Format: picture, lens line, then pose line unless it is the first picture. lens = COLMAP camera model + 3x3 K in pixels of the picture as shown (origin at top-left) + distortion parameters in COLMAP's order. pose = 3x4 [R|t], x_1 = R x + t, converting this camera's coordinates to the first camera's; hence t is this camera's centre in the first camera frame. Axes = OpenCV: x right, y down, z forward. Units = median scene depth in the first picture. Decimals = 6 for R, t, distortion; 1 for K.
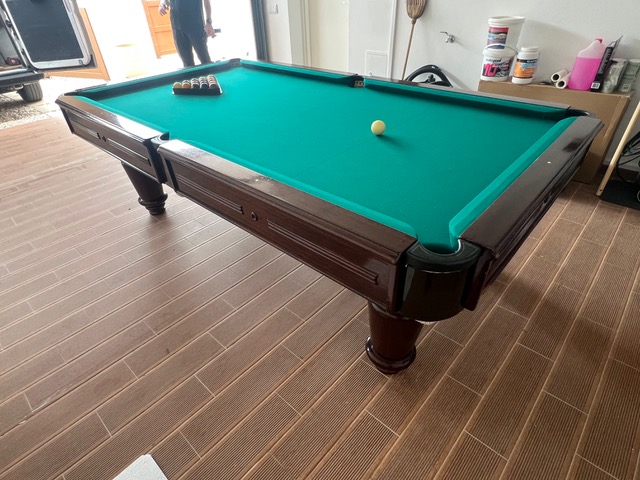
lens RADIAL K [[369.7, 0, 320.0], [0, 369.7, 240.0], [0, 0, 1]] dist [-0.001171, -0.000447]
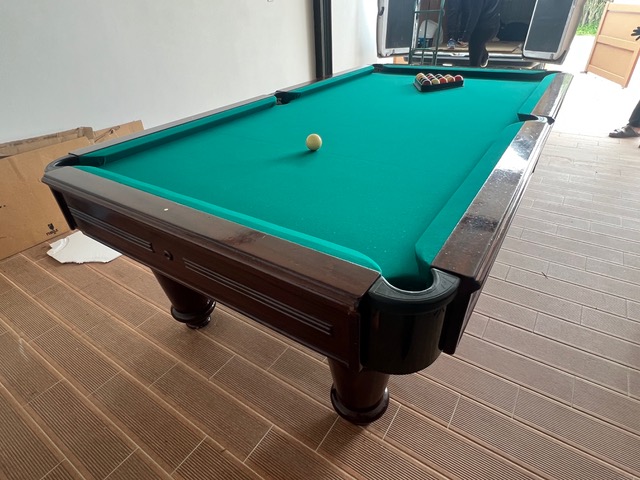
lens RADIAL K [[369.7, 0, 320.0], [0, 369.7, 240.0], [0, 0, 1]] dist [-0.001171, -0.000447]
pose [[0.150294, 0.558849, -0.815536, 1.105559], [-0.545149, 0.735010, 0.403203, -0.547370], [0.824757, 0.383989, 0.415124, 0.798775]]
